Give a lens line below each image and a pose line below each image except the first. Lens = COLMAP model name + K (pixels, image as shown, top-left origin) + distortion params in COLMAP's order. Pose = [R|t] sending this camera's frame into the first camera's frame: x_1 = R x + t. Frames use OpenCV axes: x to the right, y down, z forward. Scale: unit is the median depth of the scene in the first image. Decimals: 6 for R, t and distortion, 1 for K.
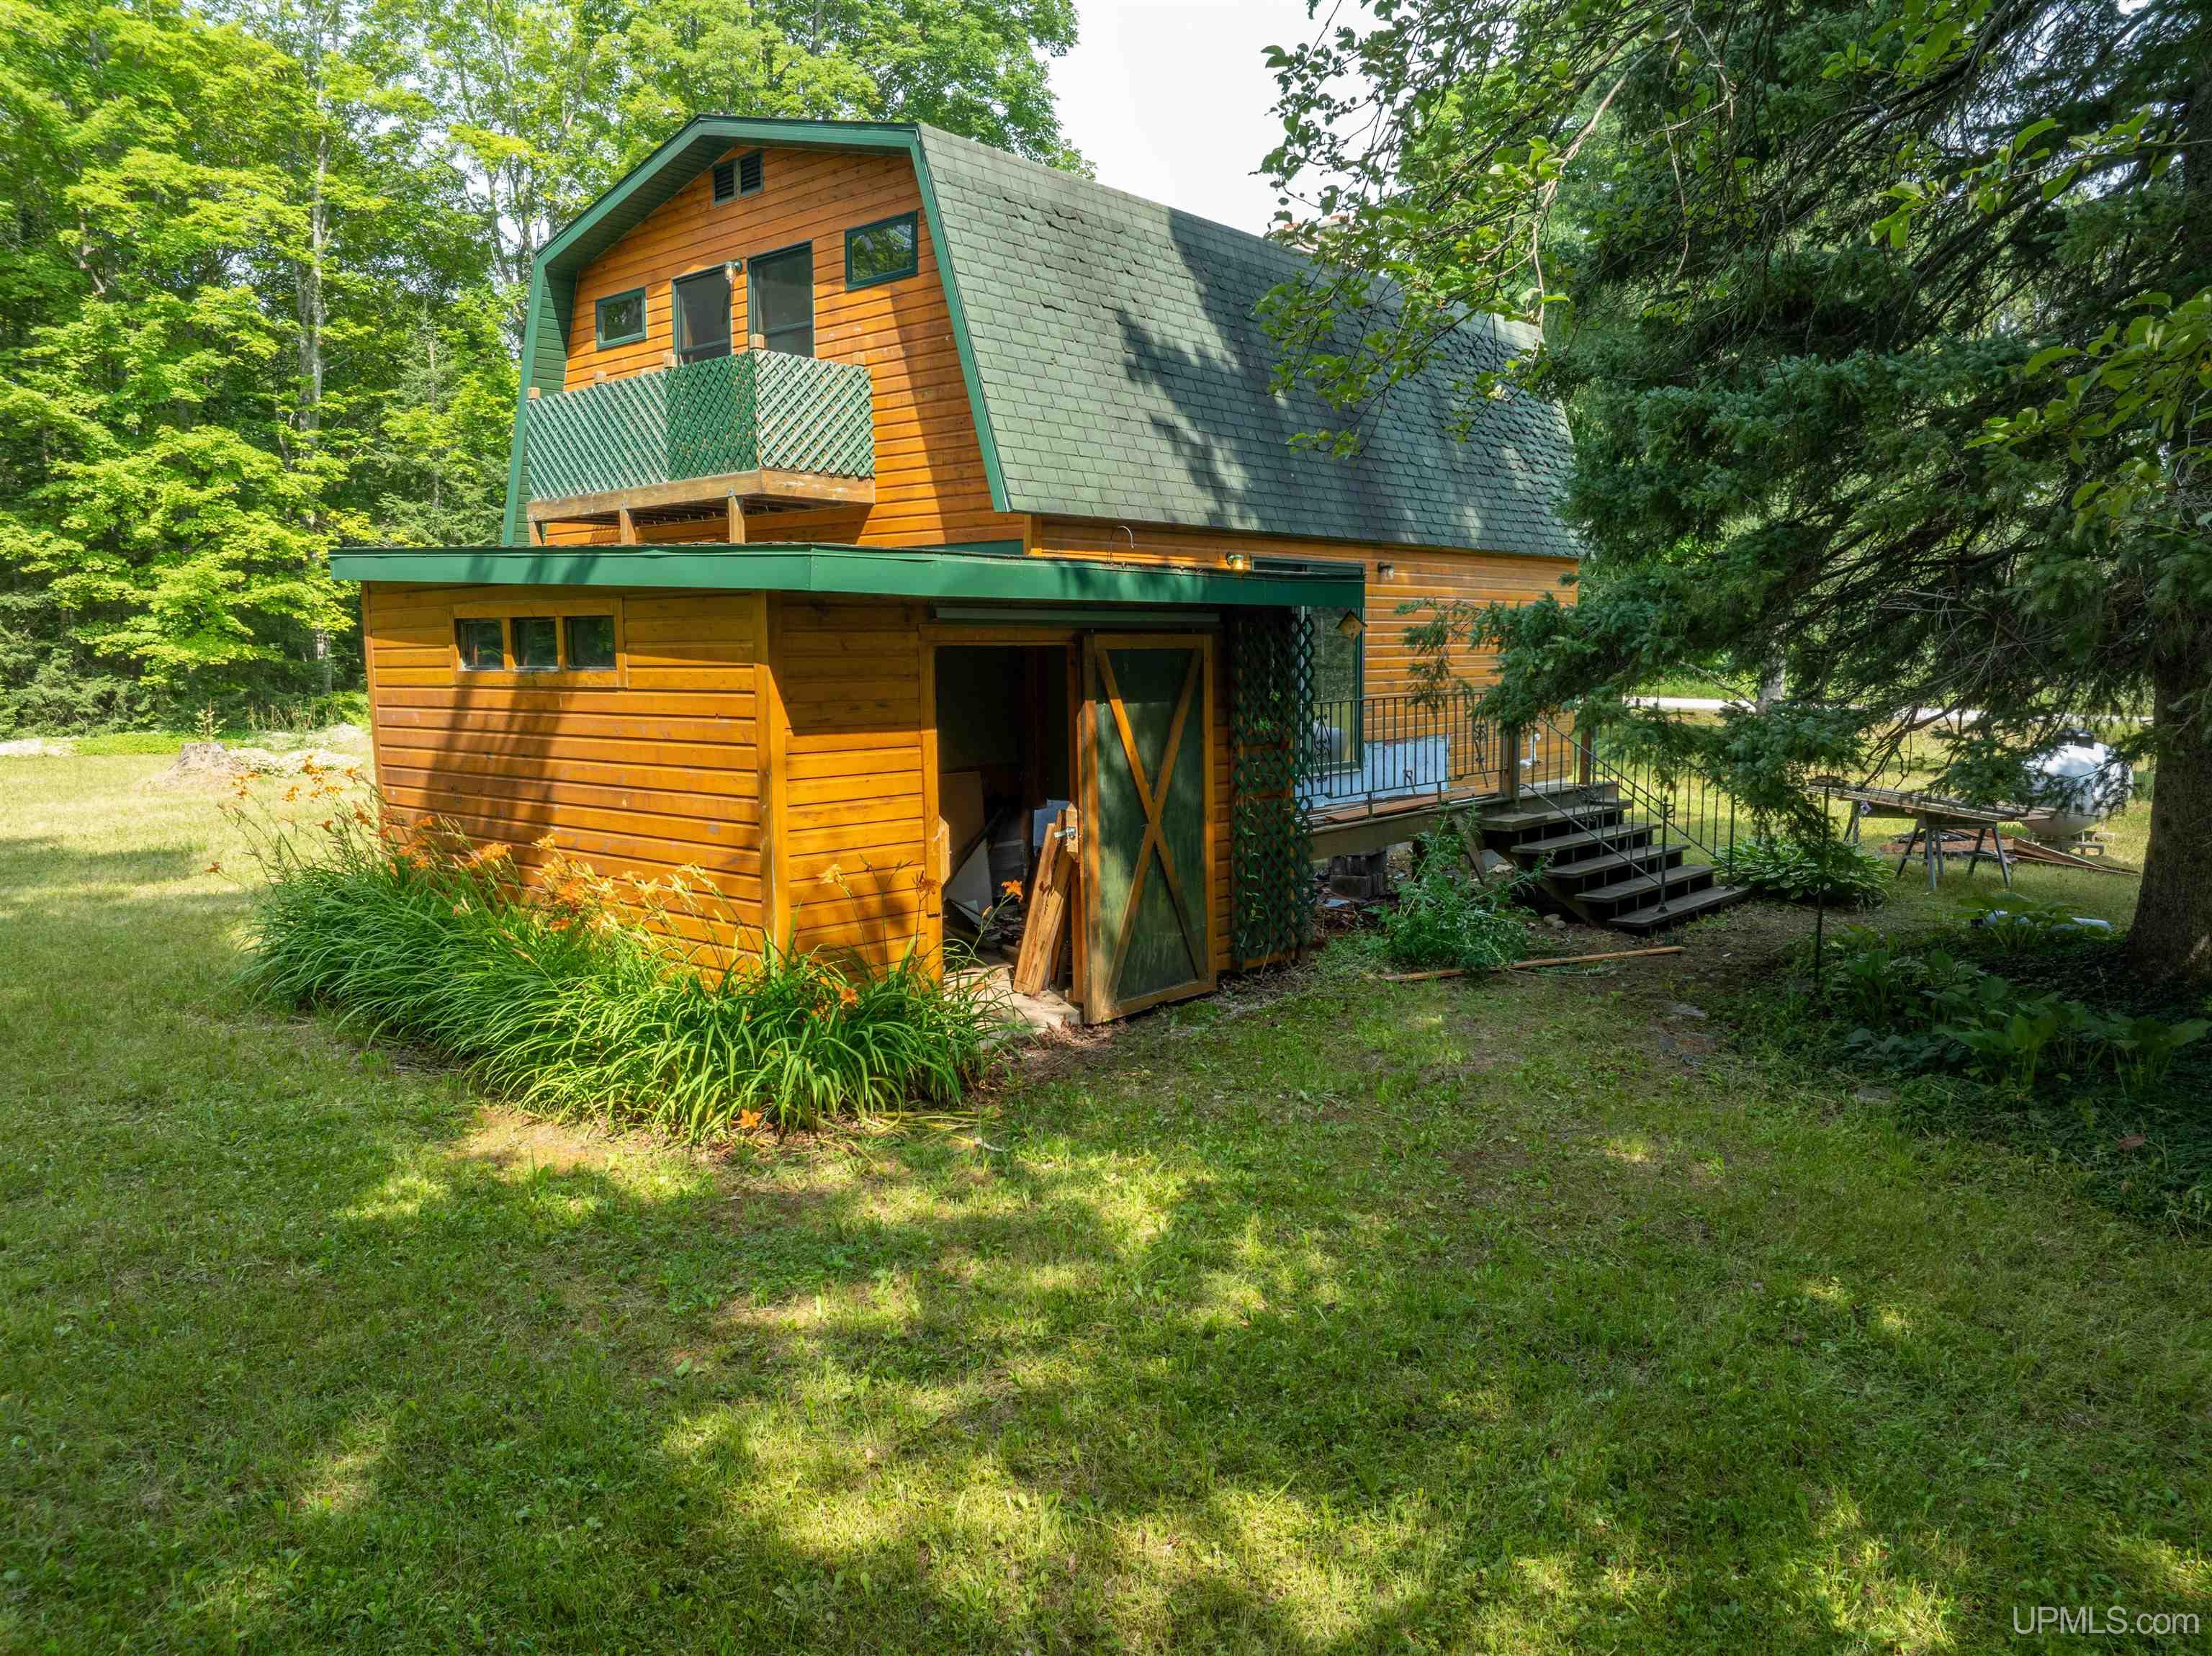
lens RADIAL K [[1538.5, 0, 1104.0], [0, 1538.5, 815.6], [0, 0, 1]] dist [-0.043037, 0.005089]
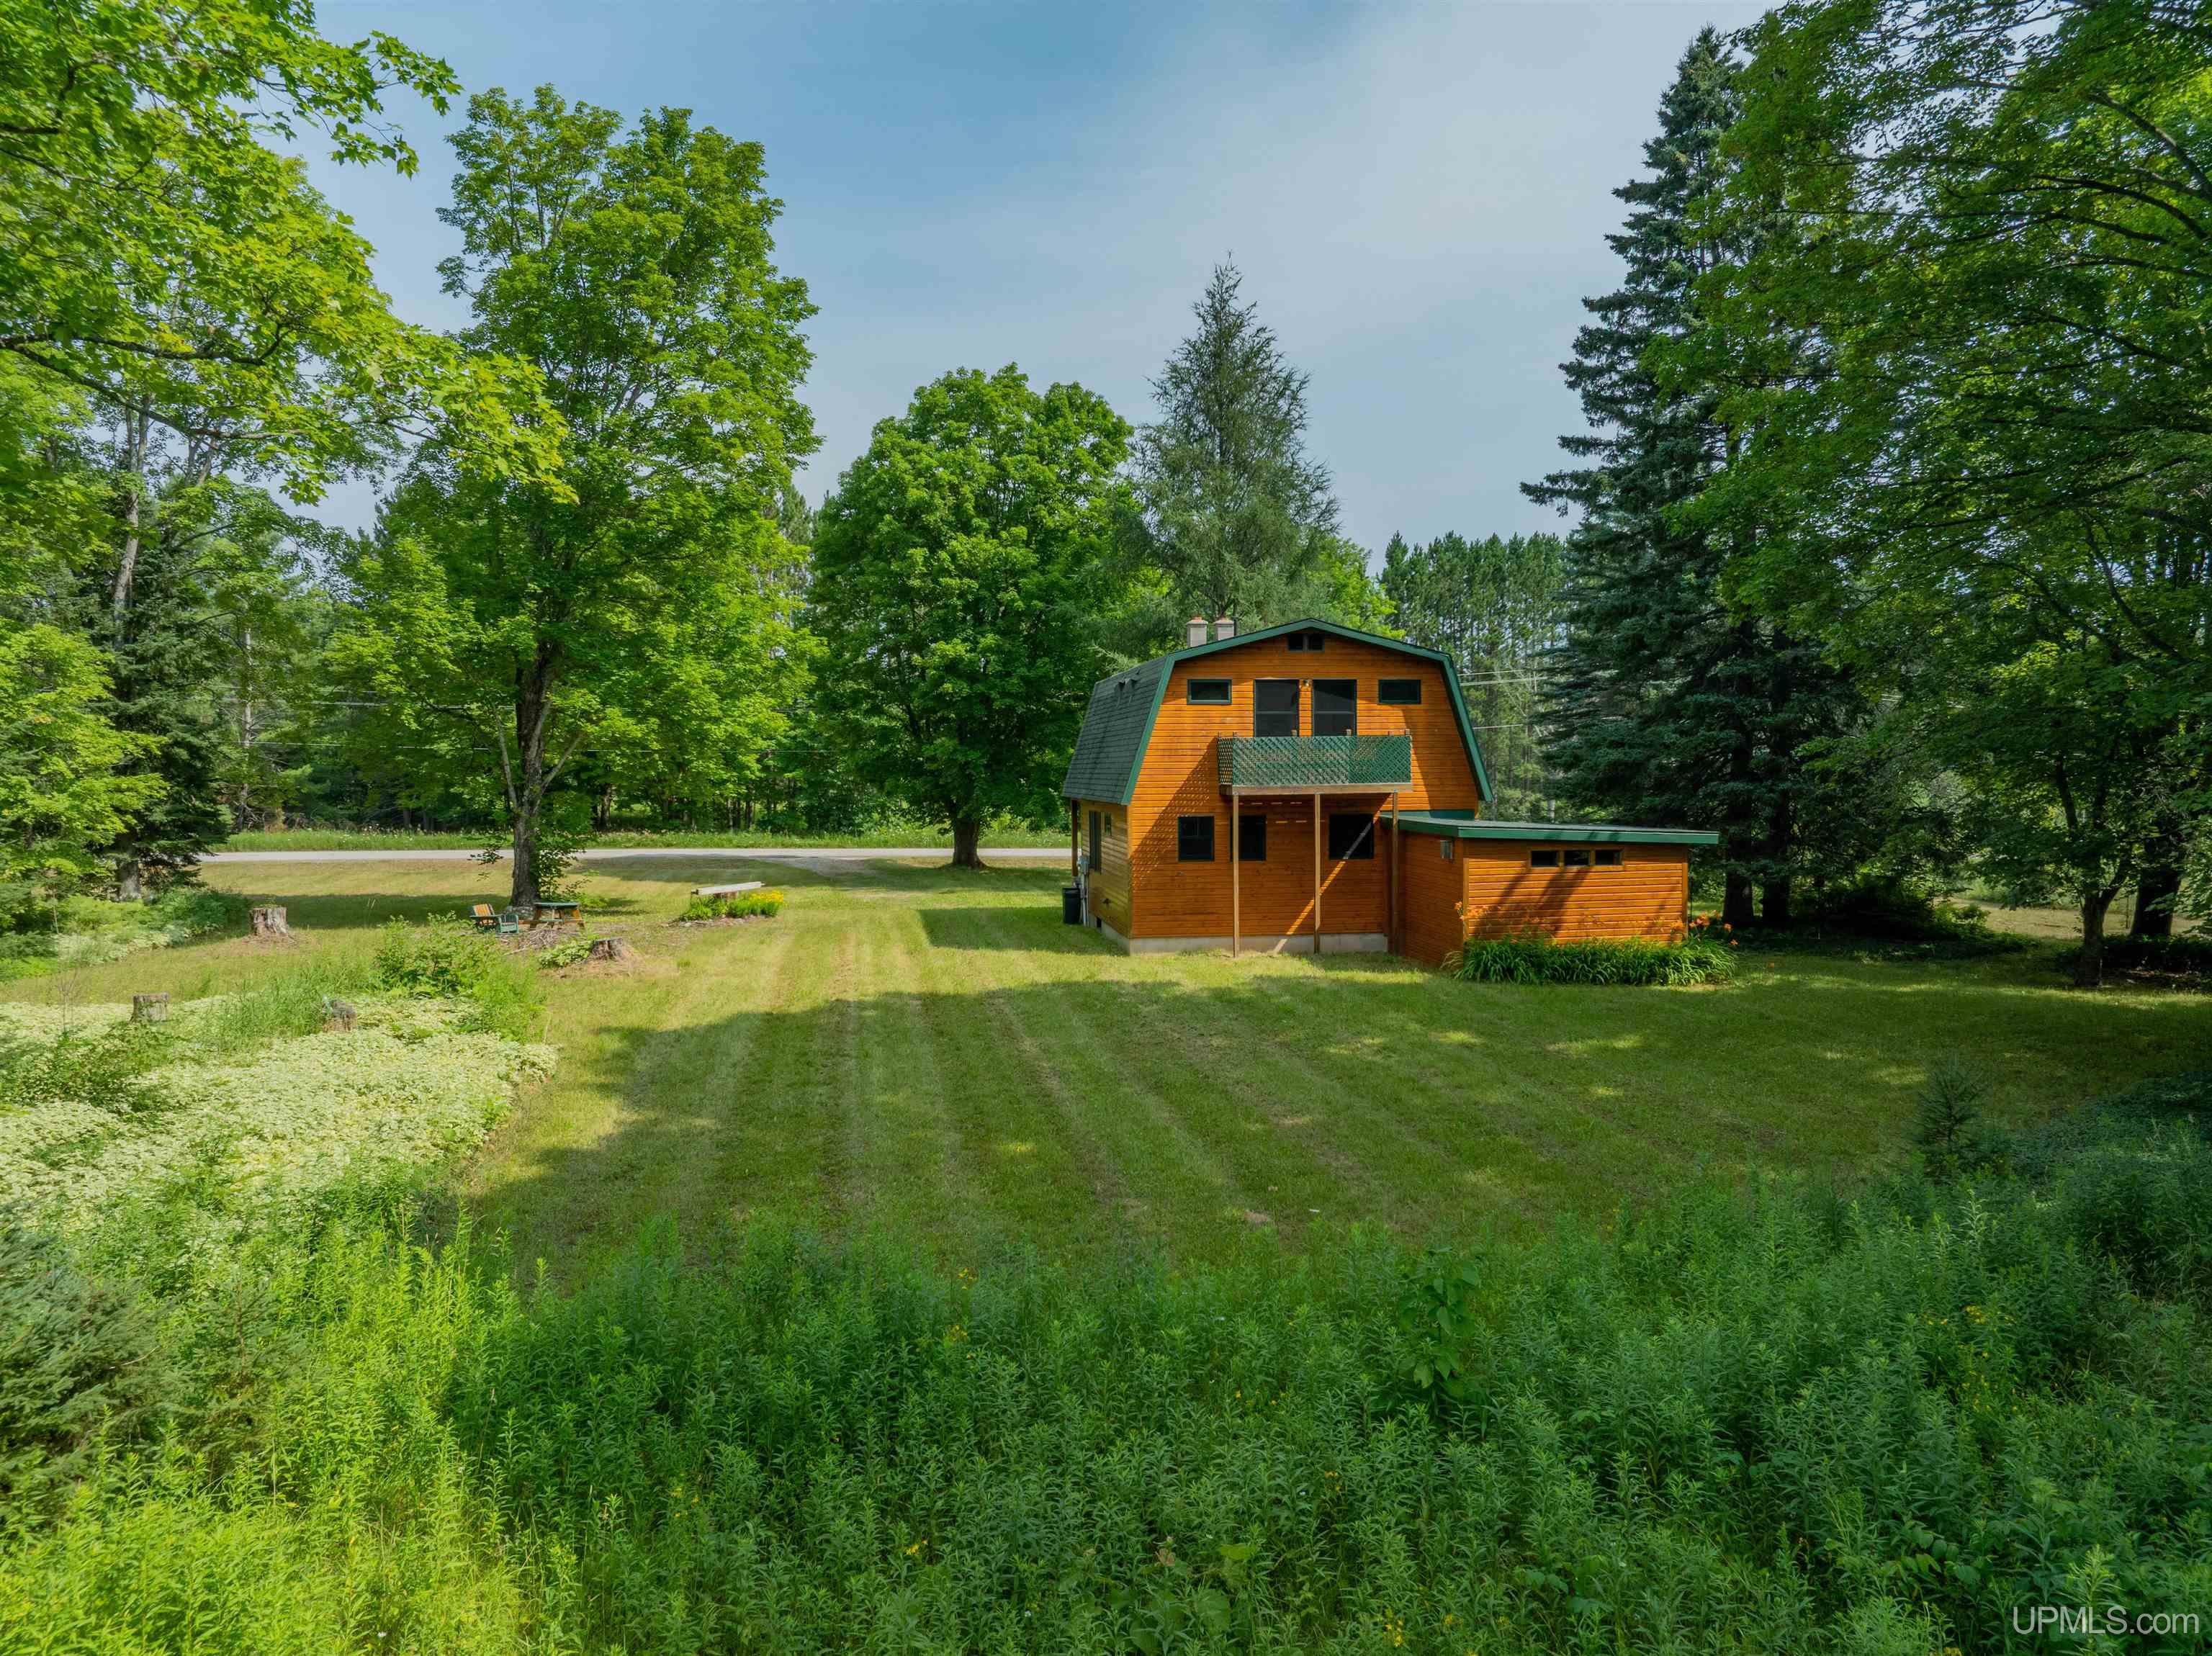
lens RADIAL K [[1538.5, 0, 1104.0], [0, 1538.5, 815.6], [0, 0, 1]] dist [-0.043037, 0.005089]
pose [[0.660566, -0.019206, 0.750522, -2.211488], [0.091429, 0.994290, -0.055026, -0.075247], [-0.745180, 0.104968, 0.658551, -0.238607]]
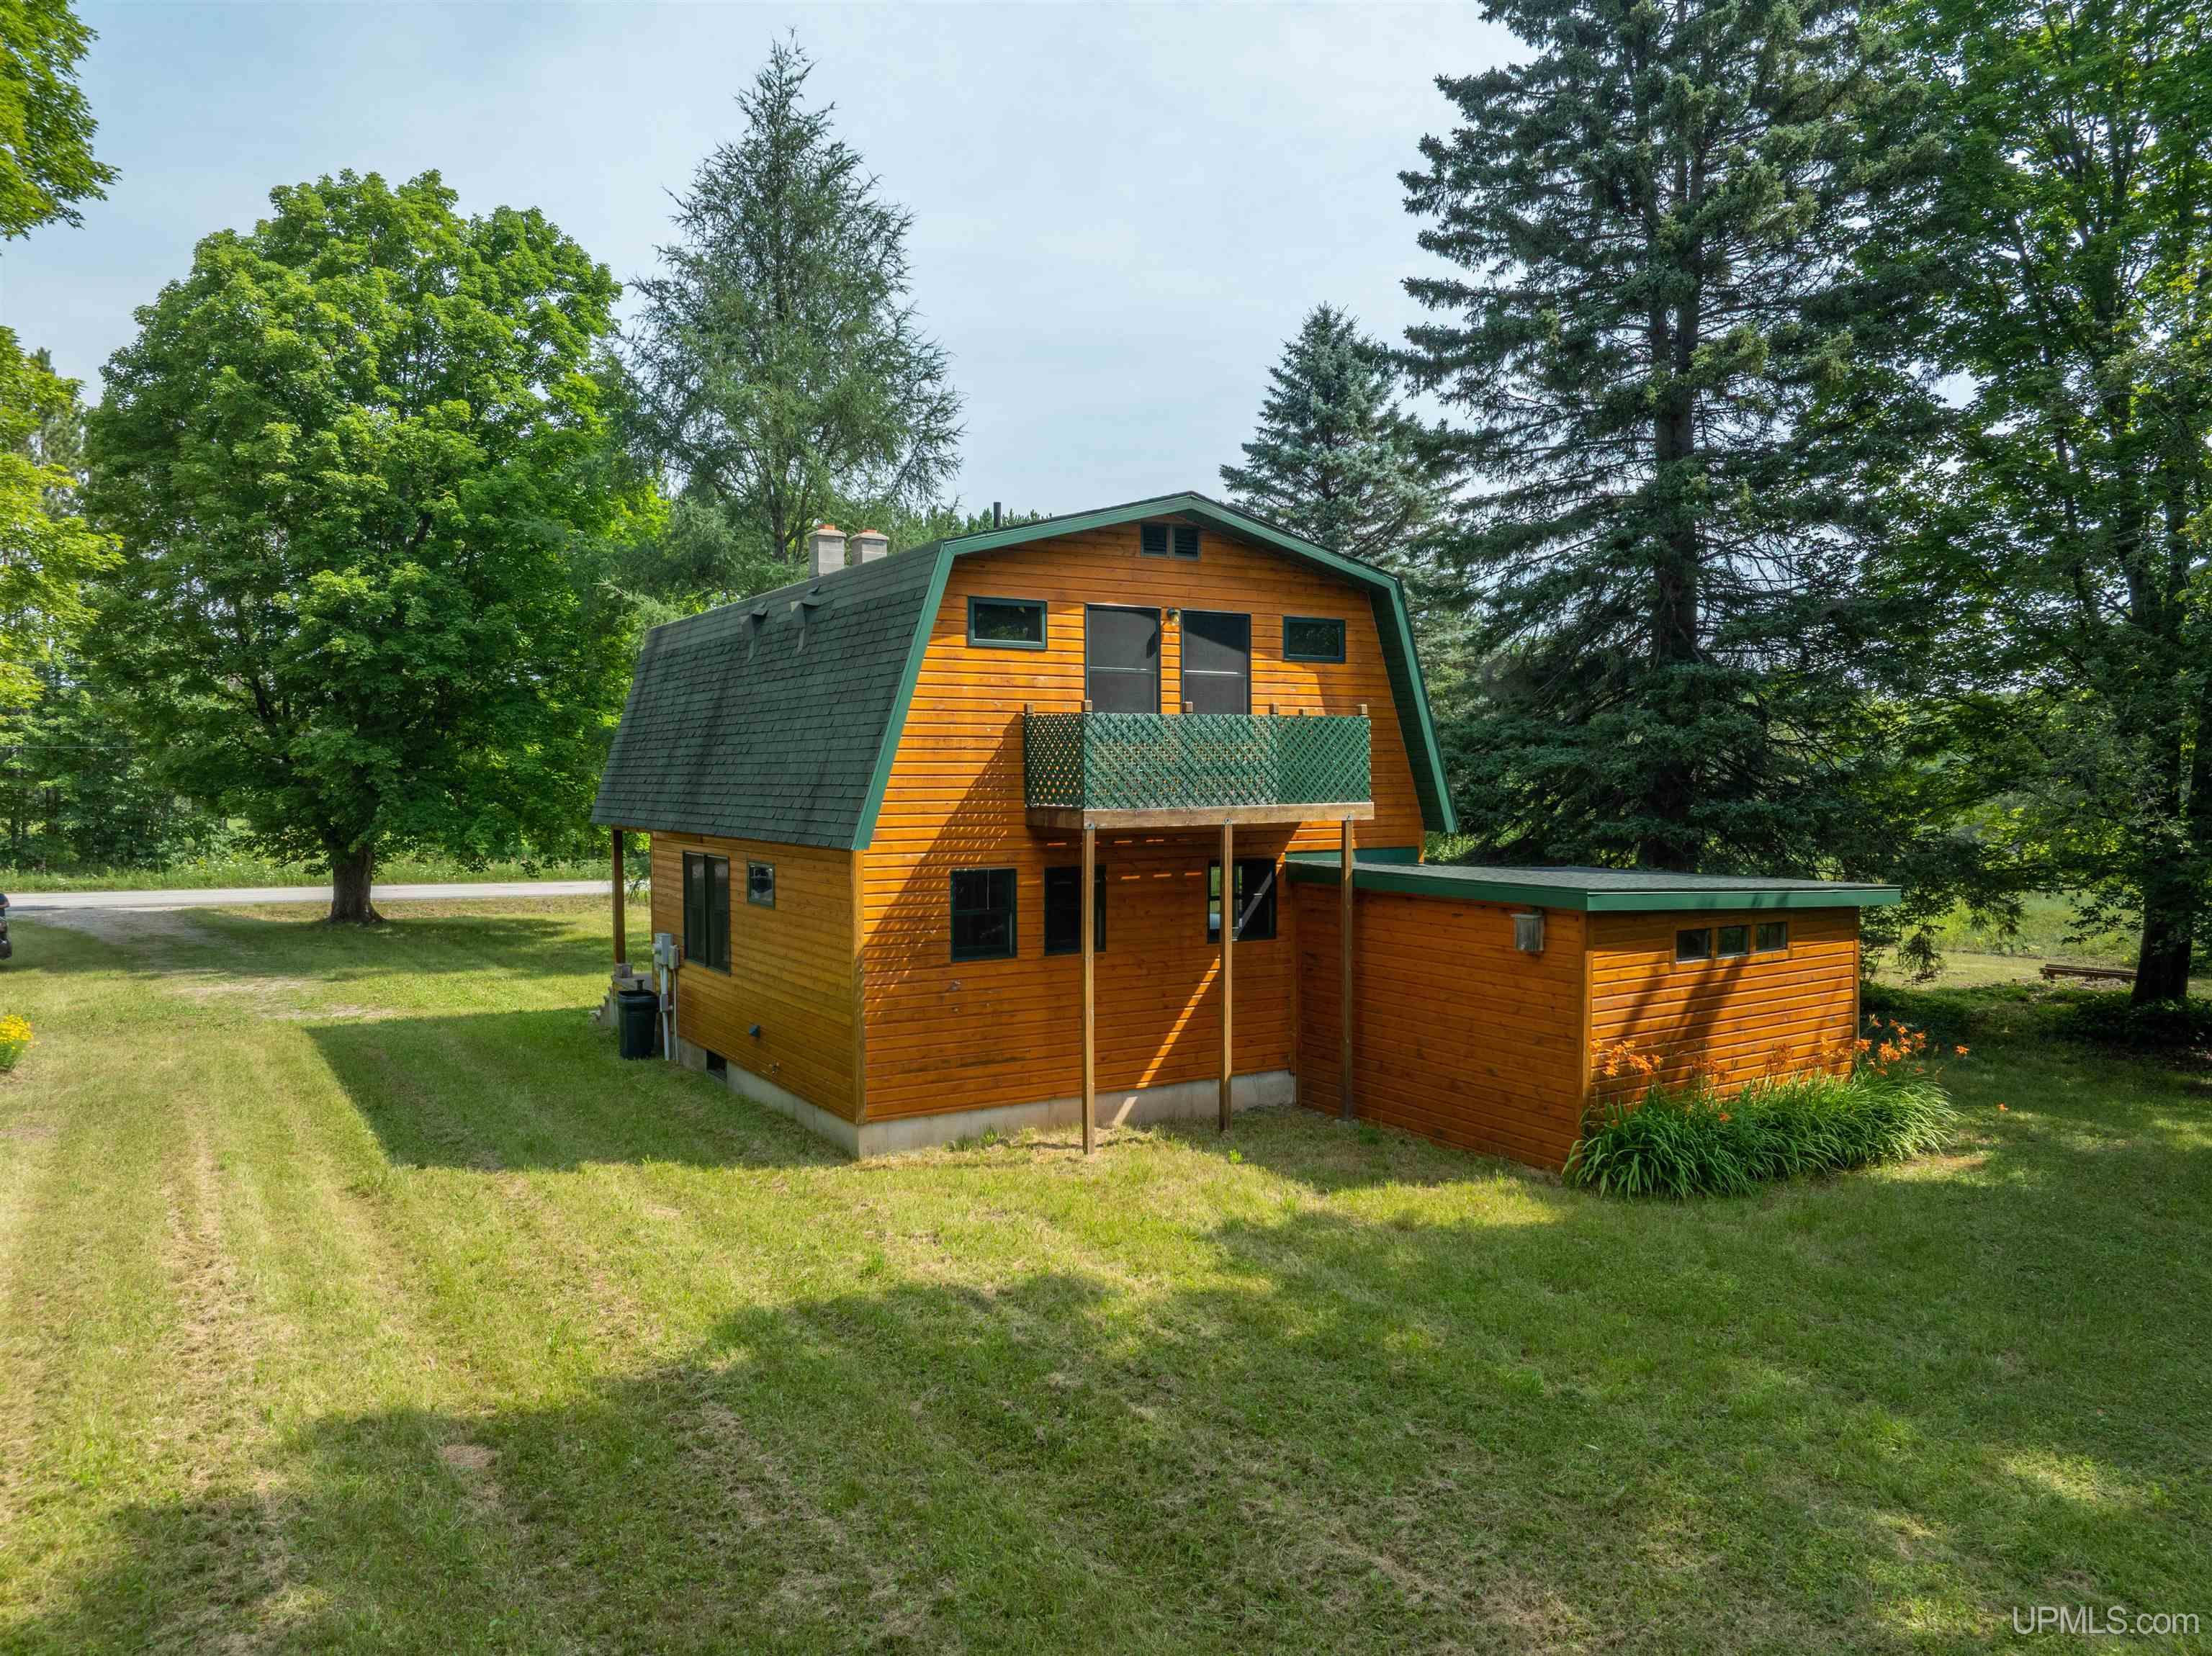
lens RADIAL K [[1538.5, 0, 1104.0], [0, 1538.5, 815.6], [0, 0, 1]] dist [-0.043037, 0.005089]
pose [[0.309695, -0.018523, 0.950655, -1.457489], [0.114482, 0.993263, -0.017942, -0.198732], [-0.943919, 0.114389, 0.309729, 0.733042]]
